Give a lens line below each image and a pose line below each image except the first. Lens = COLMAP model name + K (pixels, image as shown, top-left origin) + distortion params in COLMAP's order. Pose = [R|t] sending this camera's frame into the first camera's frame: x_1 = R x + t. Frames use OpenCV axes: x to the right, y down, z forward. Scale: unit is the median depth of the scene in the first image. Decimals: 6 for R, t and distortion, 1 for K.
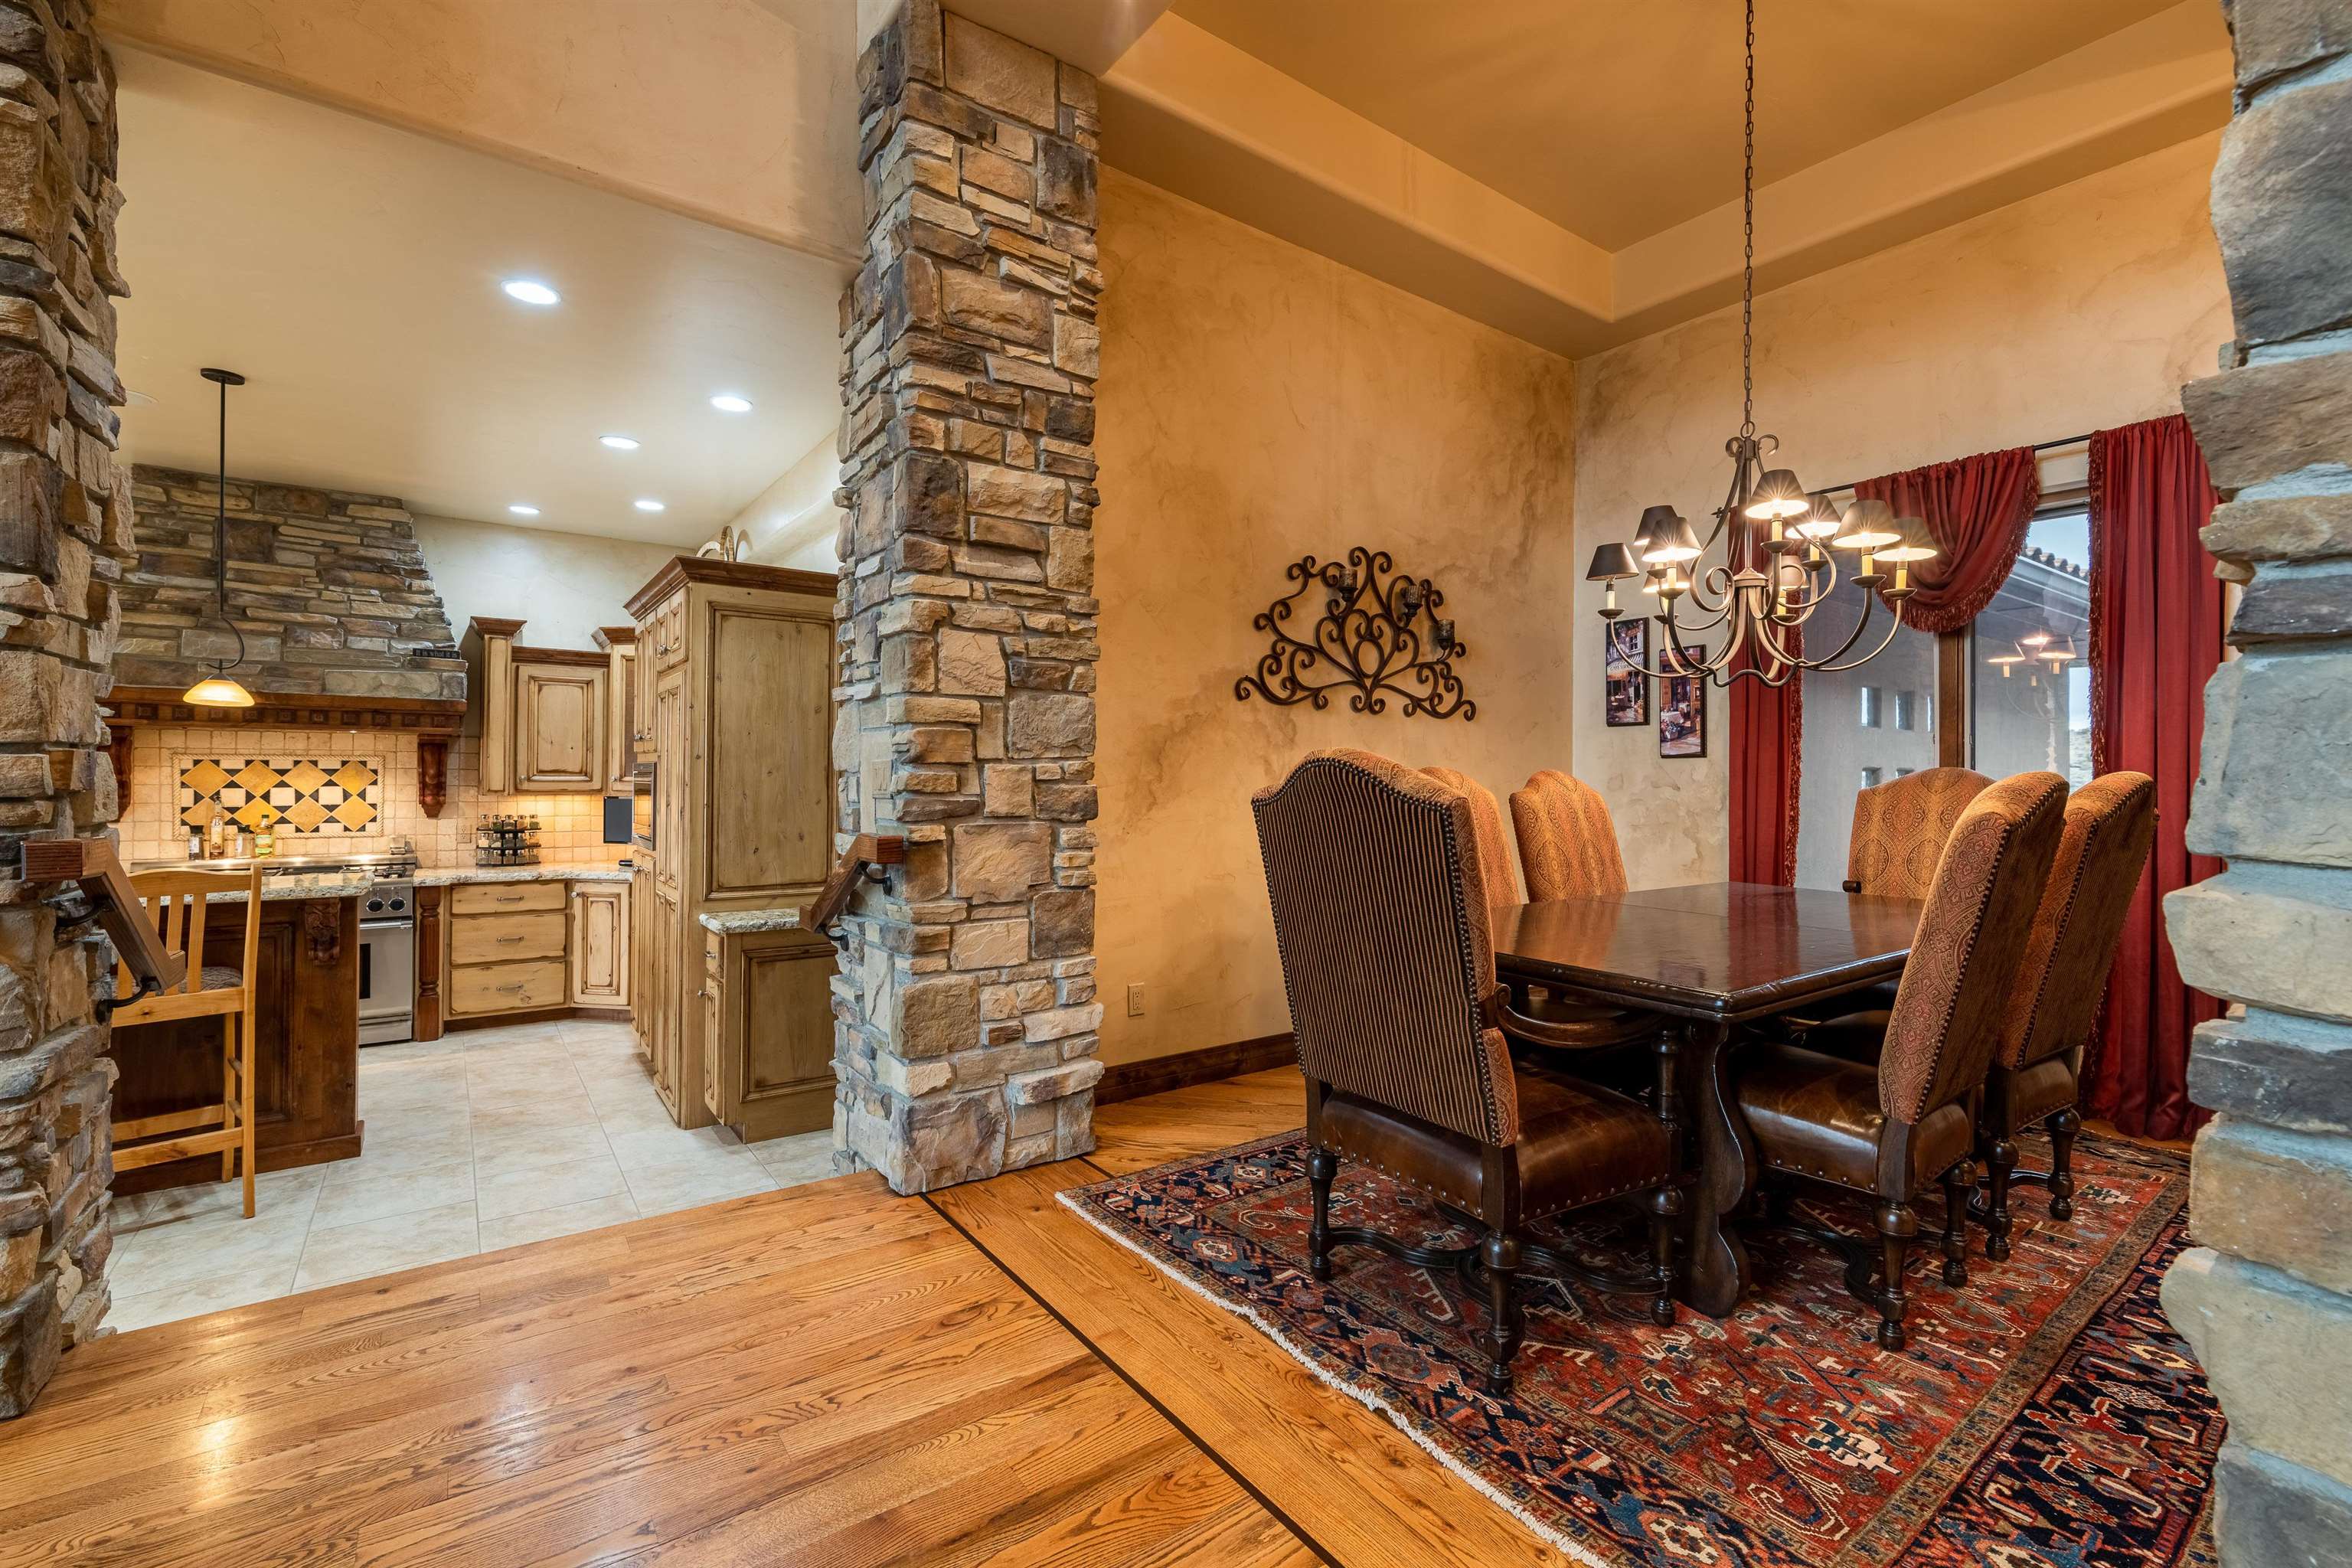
lens RADIAL K [[1013.5, 0, 1182.3], [0, 1013.5, 770.8], [0, 0, 1]] dist [0.001081, 0.000017]
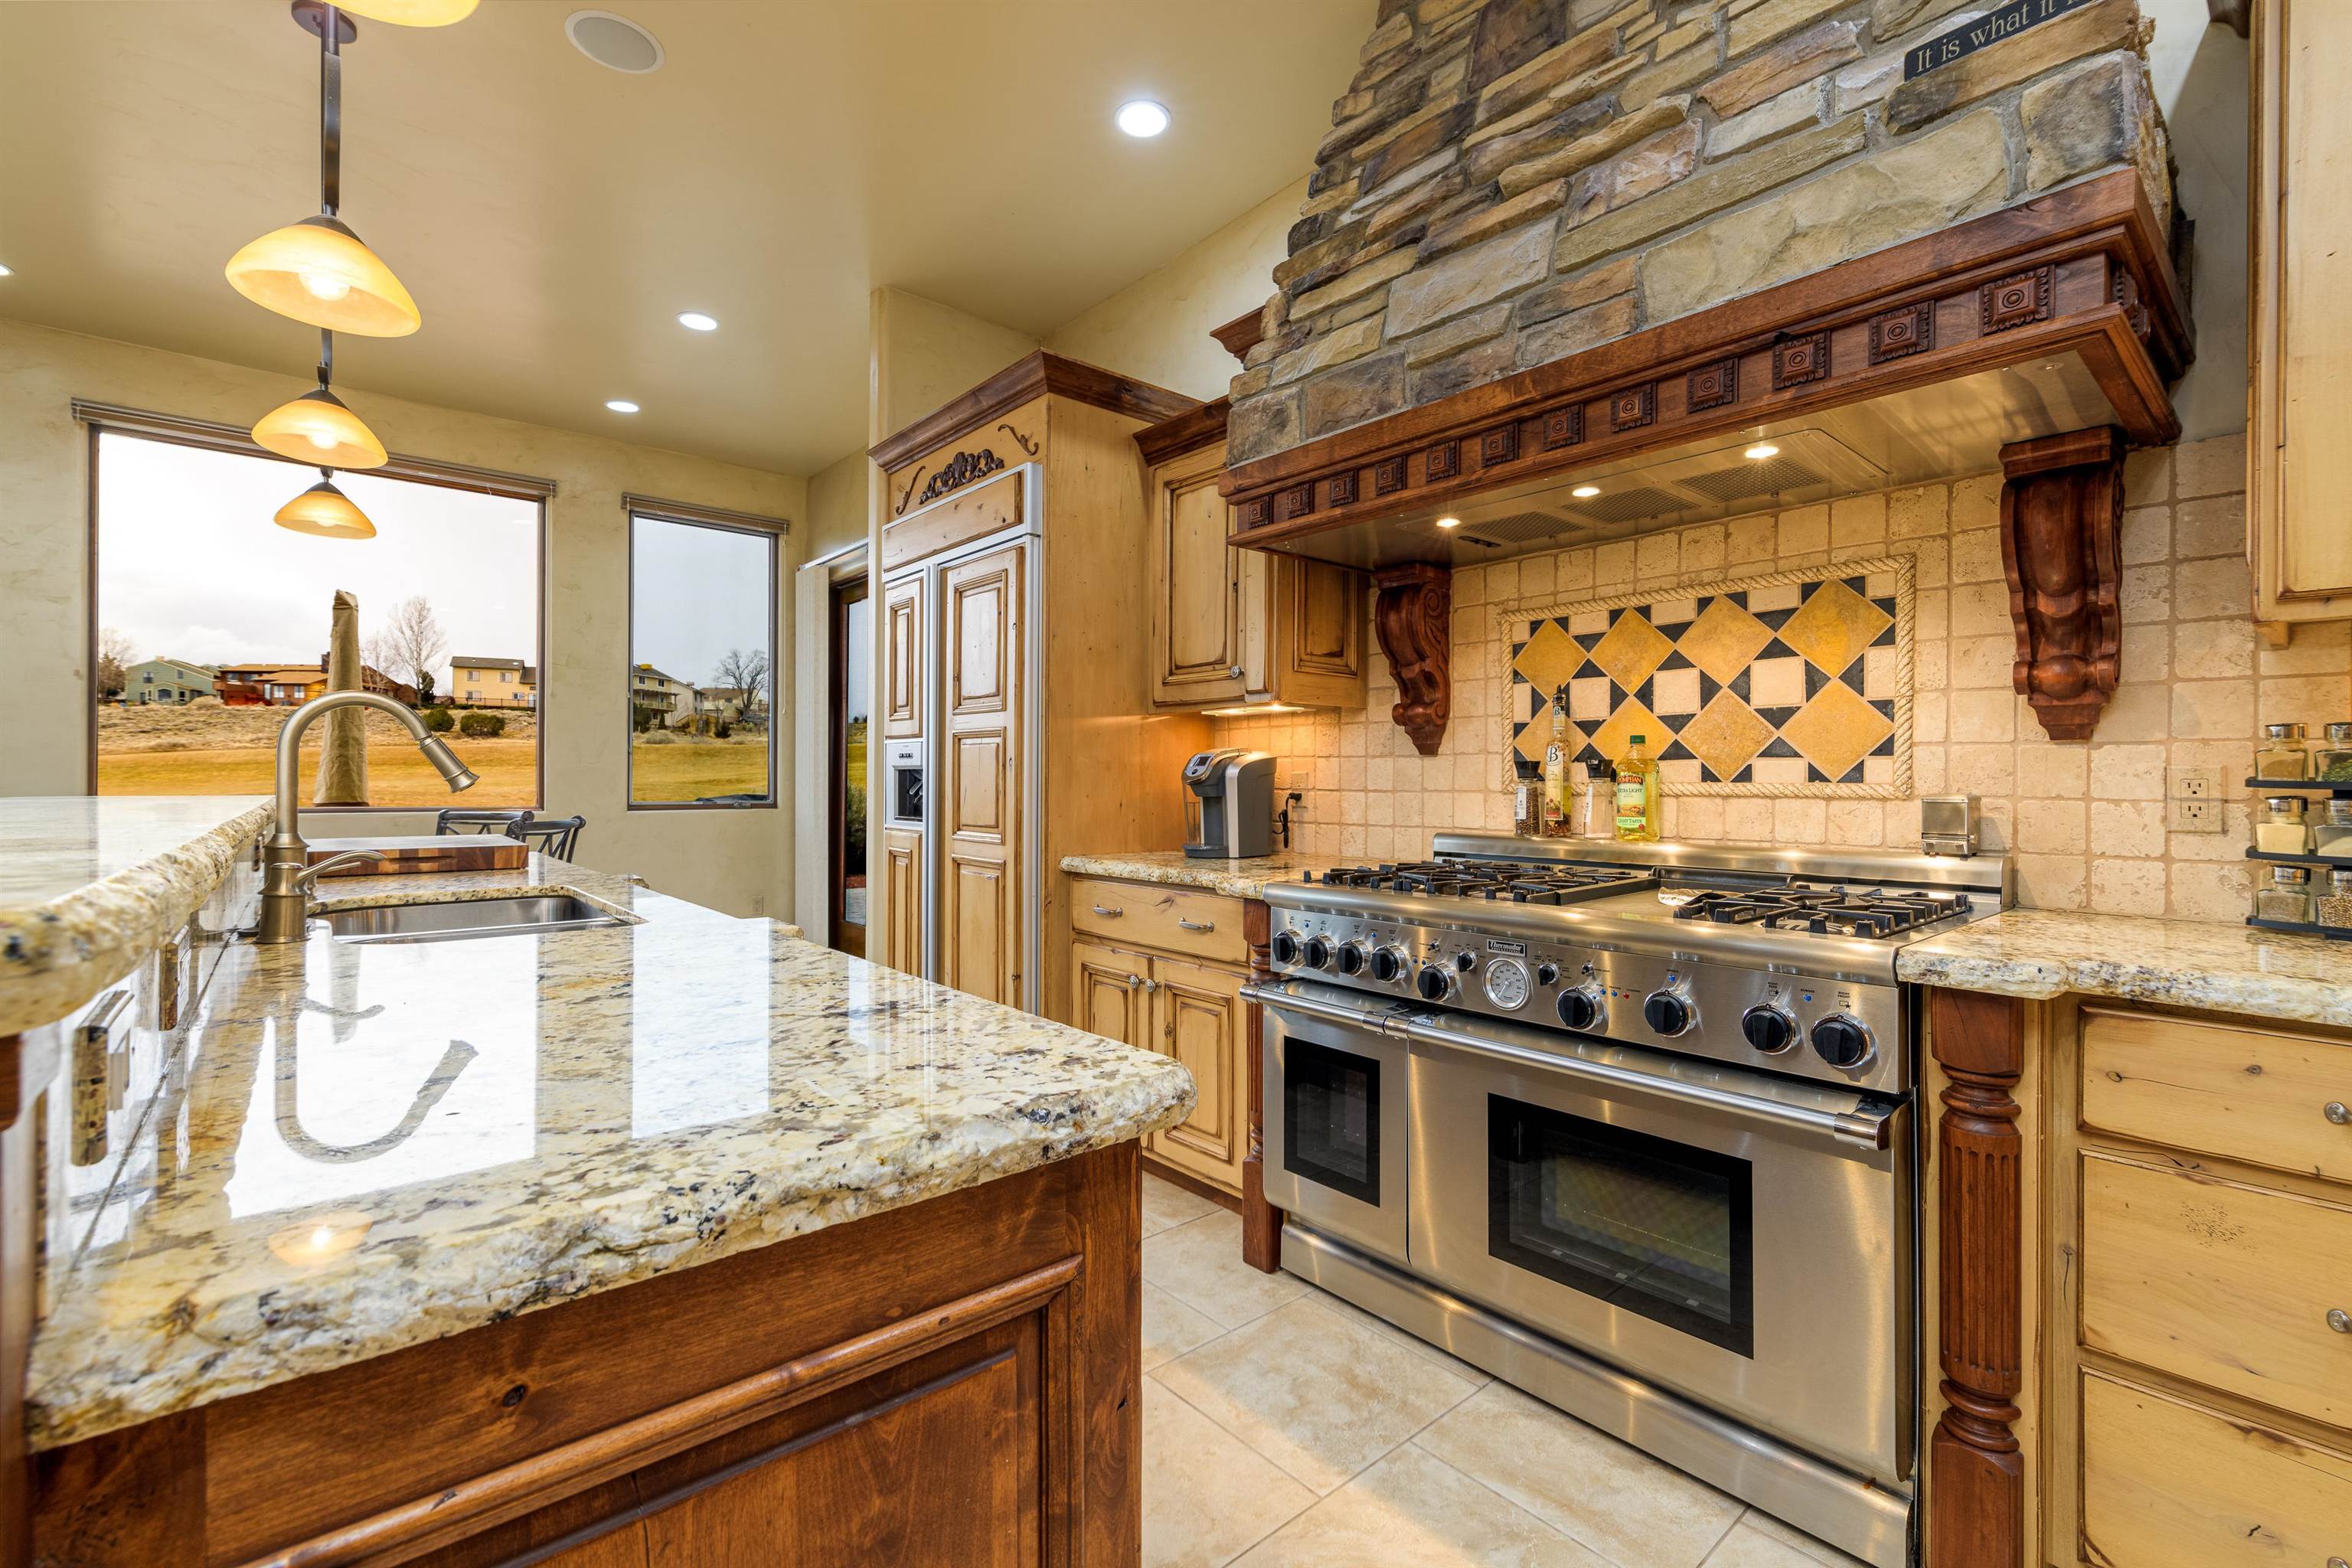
lens RADIAL K [[1003.7, 0, 1189.2], [0, 1003.7, 781.7], [0, 0, 1]] dist [-0.000147, -0.000256]
pose [[0.080572, -0.008580, -0.996712, -0.502908], [0.001415, 0.999963, -0.008494, 0.063699], [0.996748, -0.000726, 0.080581, 0.770123]]
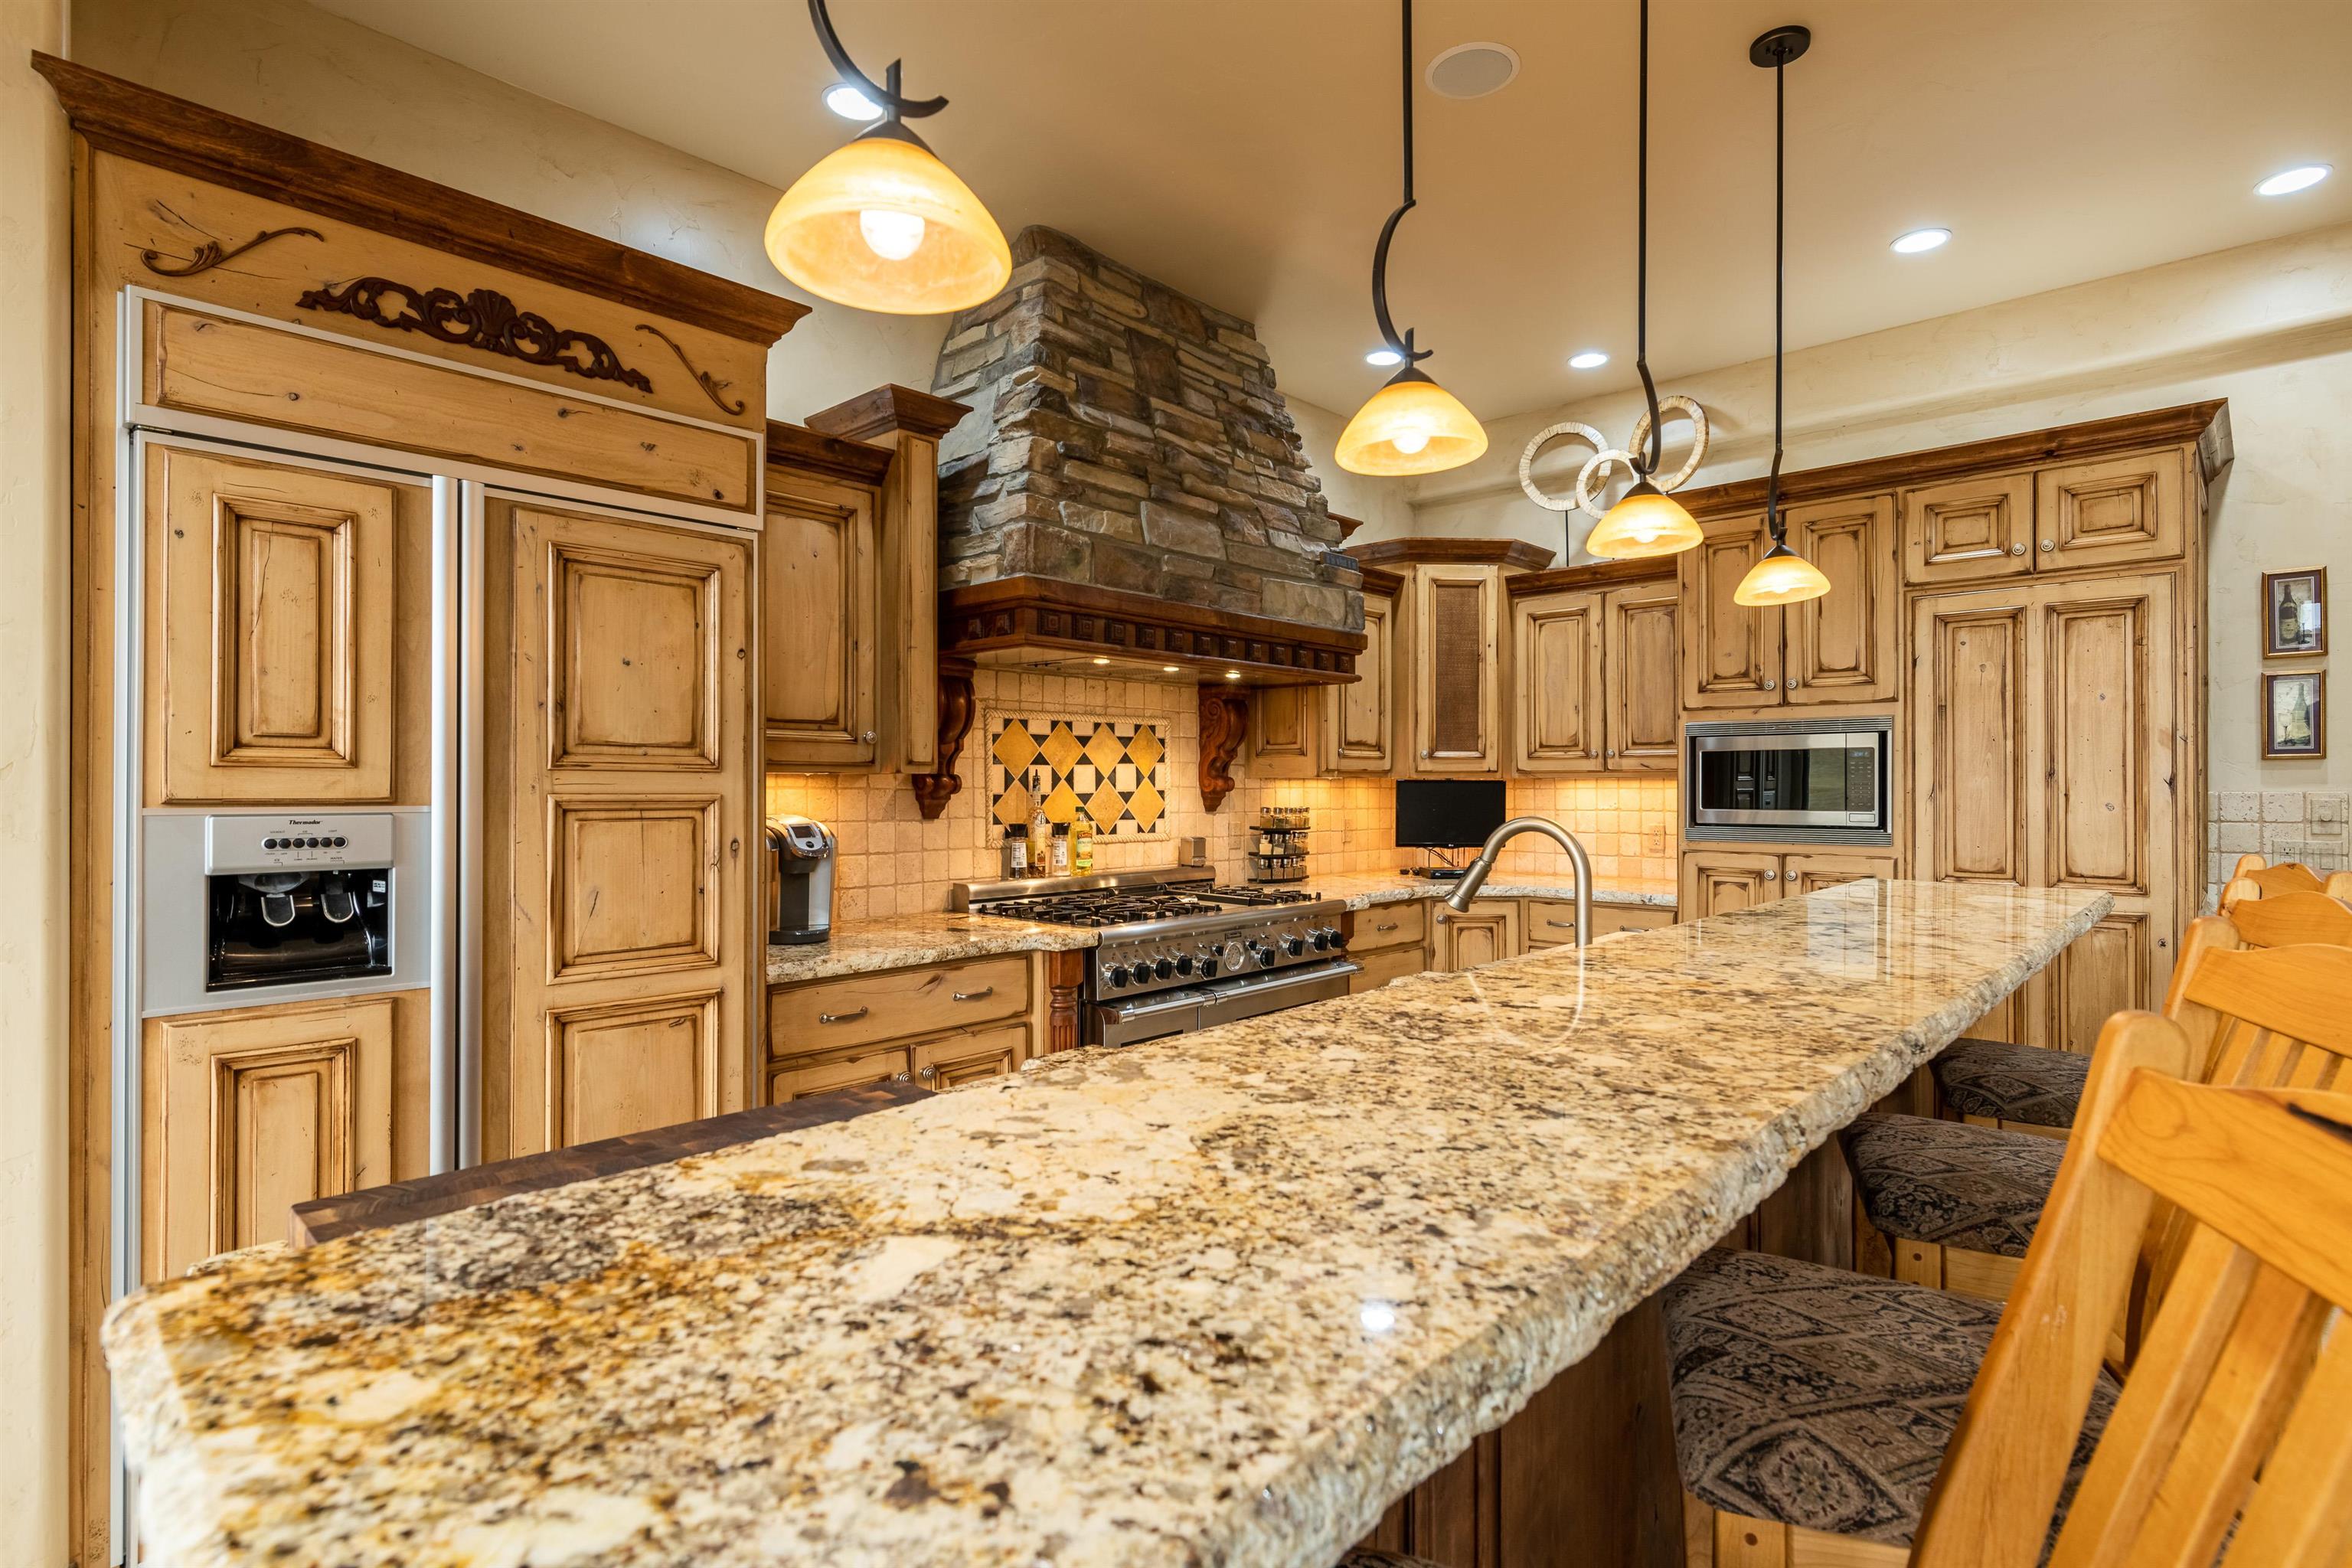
lens RADIAL K [[1154.4, 0, 1186.4], [0, 1154.4, 774.8], [0, 0, 1]] dist [-0.000215, -0.000200]
pose [[0.982953, -0.005901, 0.183763, -0.950943], [0.006486, 0.999976, -0.002587, 0.024935], [-0.183743, 0.003735, 0.982967, 0.268960]]
